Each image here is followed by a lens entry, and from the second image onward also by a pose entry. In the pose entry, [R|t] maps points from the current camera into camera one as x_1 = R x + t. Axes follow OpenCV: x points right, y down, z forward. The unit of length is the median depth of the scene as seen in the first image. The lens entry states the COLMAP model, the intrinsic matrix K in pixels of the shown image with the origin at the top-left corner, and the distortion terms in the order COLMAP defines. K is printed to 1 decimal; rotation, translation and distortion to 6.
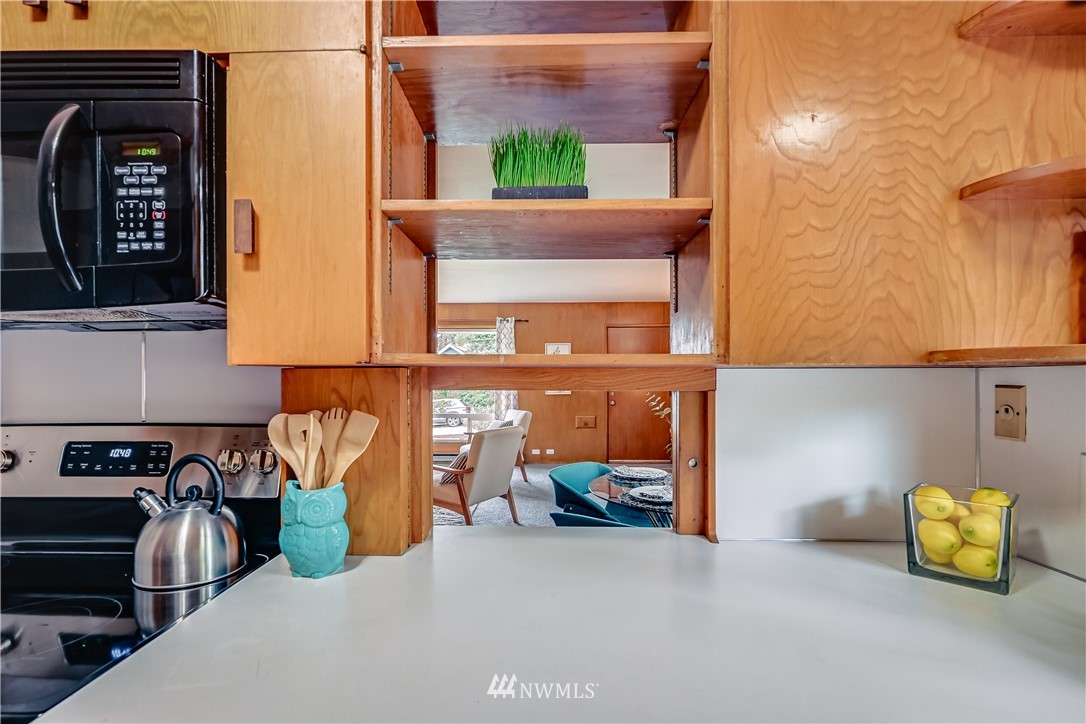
lens RADIAL K [[523.1, 0, 541.5], [0, 523.1, 372.5], [0, 0, 1]] dist [0.000116, -0.000968]
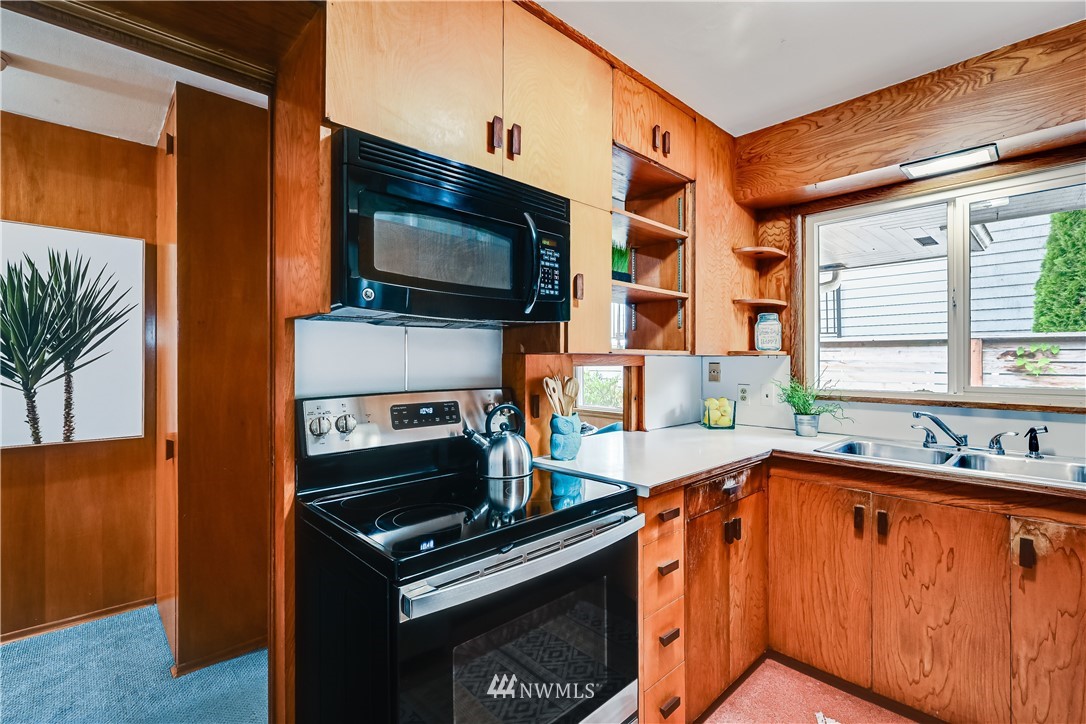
lens RADIAL K [[499.1, 0, 536.2], [0, 499.1, 360.4], [0, 0, 1]] dist [-0.003643, 0.001262]
pose [[0.710100, 0.000227, 0.704101, -2.119989], [-0.001036, 0.999999, 0.000722, 0.013840], [-0.704100, -0.001242, 0.710099, -0.294343]]
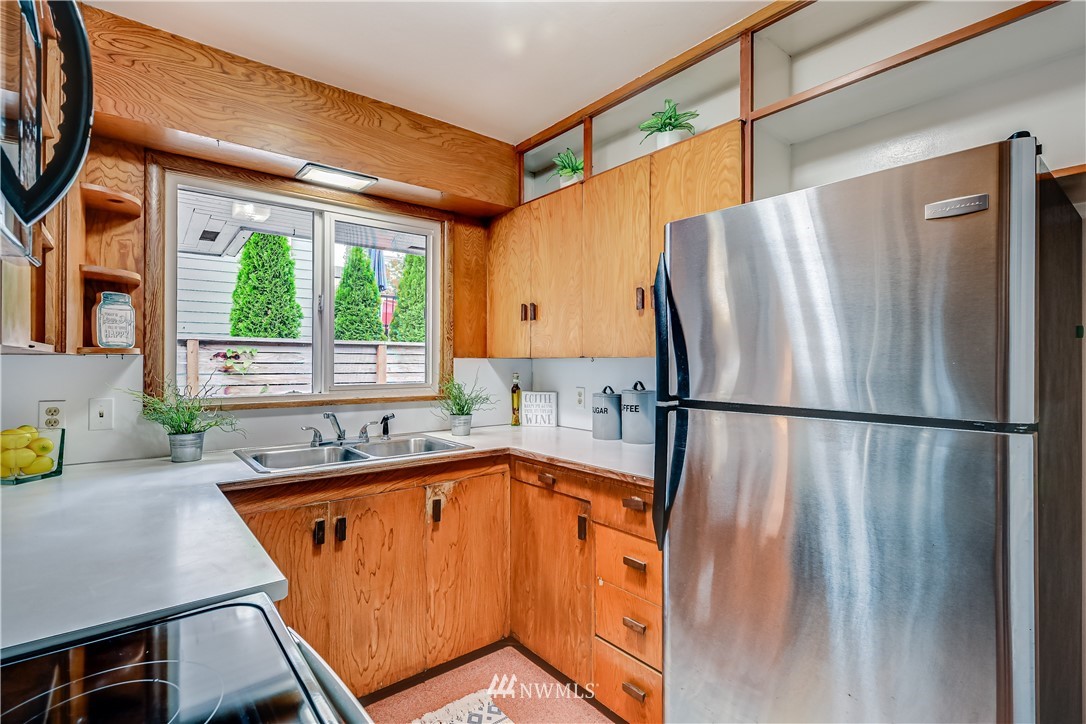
lens RADIAL K [[523.1, 0, 548.2], [0, 523.1, 360.4], [0, 0, 1]] dist [0.000116, -0.000968]
pose [[-0.666476, 0.000510, 0.745526, -1.783795], [-0.002807, 0.999991, -0.003194, 0.010016], [-0.745521, -0.004221, -0.666469, 0.951323]]
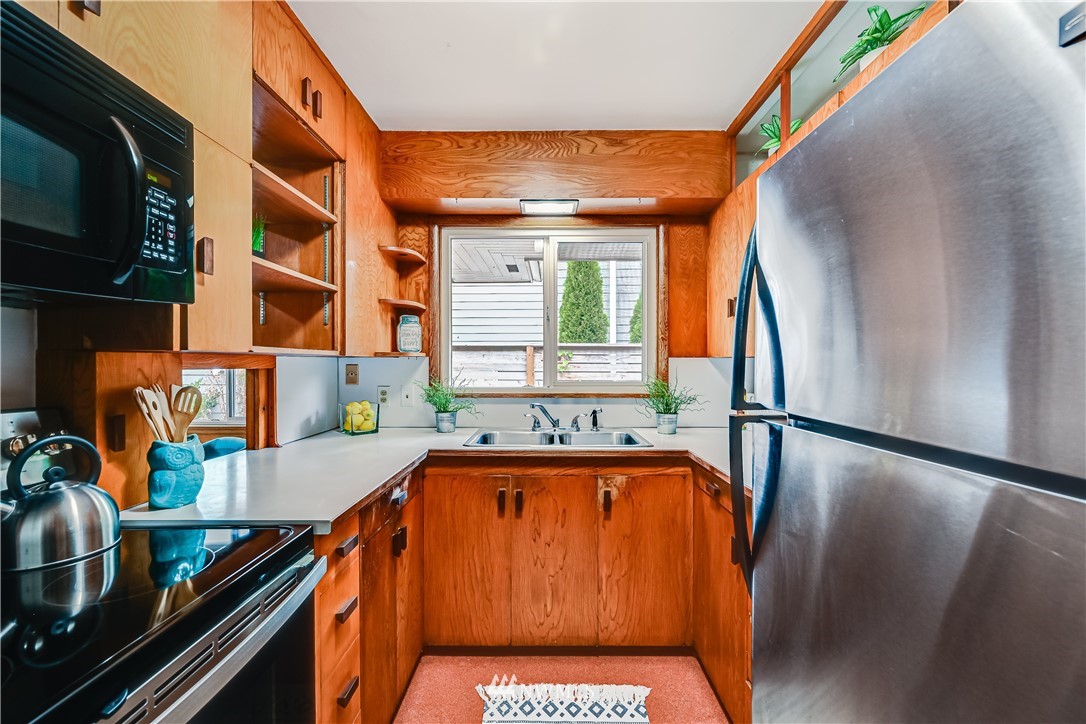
lens RADIAL K [[472.8, 0, 549.4], [0, 472.8, 365.9], [0, 0, 1]] dist [-0.003674, 0.001195]
pose [[-0.033499, -0.008259, 0.999405, -1.944941], [-0.001469, 0.999965, 0.008215, 0.015276], [-0.999438, -0.001192, -0.033510, 0.091792]]
